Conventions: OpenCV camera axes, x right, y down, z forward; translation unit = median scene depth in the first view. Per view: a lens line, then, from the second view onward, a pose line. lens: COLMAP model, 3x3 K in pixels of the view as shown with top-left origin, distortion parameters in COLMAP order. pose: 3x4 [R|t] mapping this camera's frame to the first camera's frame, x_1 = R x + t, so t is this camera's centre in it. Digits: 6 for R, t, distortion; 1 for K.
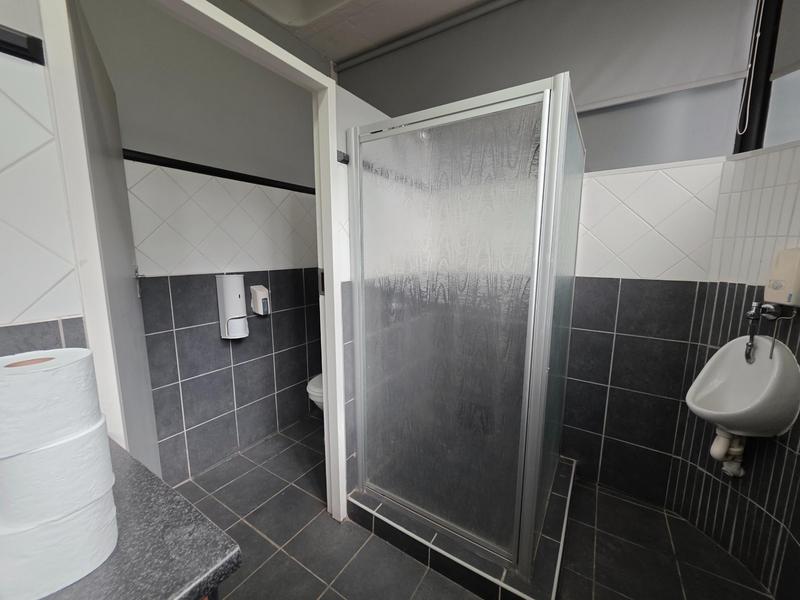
lens RADIAL K [[320.1, 0, 398.6], [0, 320.1, 300.4], [0, 0, 1]] dist [-0.000187, 0.000406]
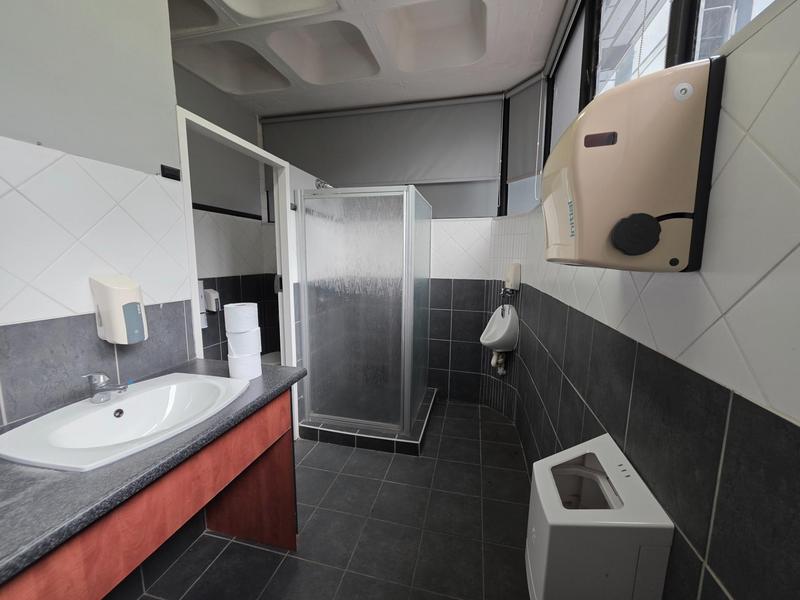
lens RADIAL K [[320.1, 0, 398.6], [0, 320.1, 300.4], [0, 0, 1]] dist [-0.000187, 0.000406]
pose [[0.944323, -0.035918, 0.327053, -0.210803], [0.042606, 0.999003, -0.013305, 0.072022], [-0.326249, 0.026499, 0.944912, -0.683674]]
